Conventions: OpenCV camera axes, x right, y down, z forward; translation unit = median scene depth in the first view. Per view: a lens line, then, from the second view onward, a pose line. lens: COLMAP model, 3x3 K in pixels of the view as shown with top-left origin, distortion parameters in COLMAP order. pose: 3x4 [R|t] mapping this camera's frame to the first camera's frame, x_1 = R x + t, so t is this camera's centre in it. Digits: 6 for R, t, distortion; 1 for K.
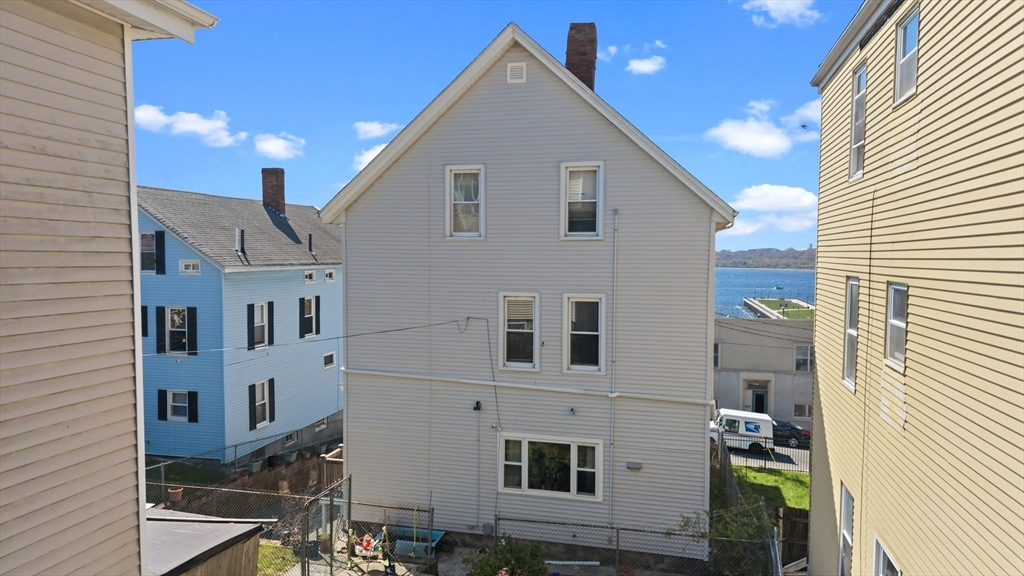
lens RADIAL K [[676.3, 0, 512.0], [0, 676.3, 288.0], [0, 0, 1]] dist [0.056636, -0.081333]
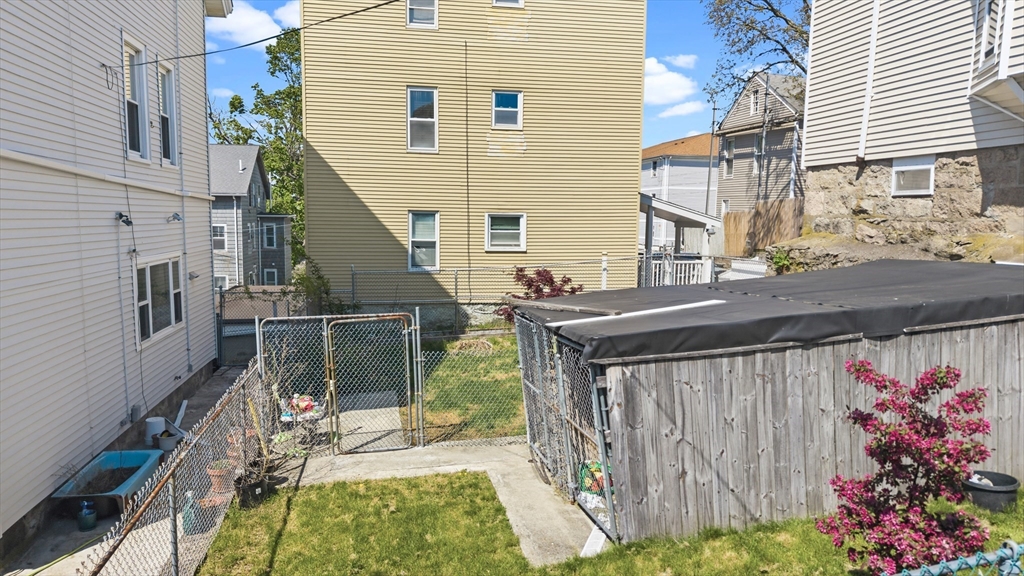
lens RADIAL K [[676.3, 0, 512.0], [0, 676.3, 288.0], [0, 0, 1]] dist [0.056636, -0.081333]
pose [[-0.413981, -0.107606, 0.903903, -0.753572], [0.030110, 0.990826, 0.131744, 0.167442], [-0.909788, 0.081756, -0.406943, 0.947361]]
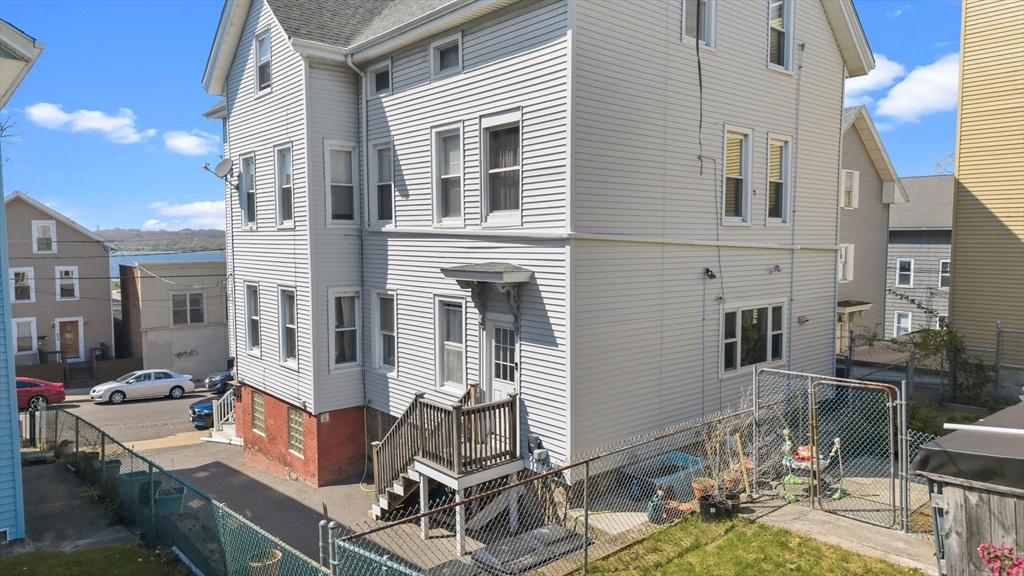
lens RADIAL K [[676.3, 0, 512.0], [0, 676.3, 288.0], [0, 0, 1]] dist [0.056636, -0.081333]
pose [[0.576928, -0.065917, 0.814131, -0.812815], [0.044961, 0.997790, 0.048926, 0.144880], [-0.815557, 0.008377, 0.578616, 0.746032]]
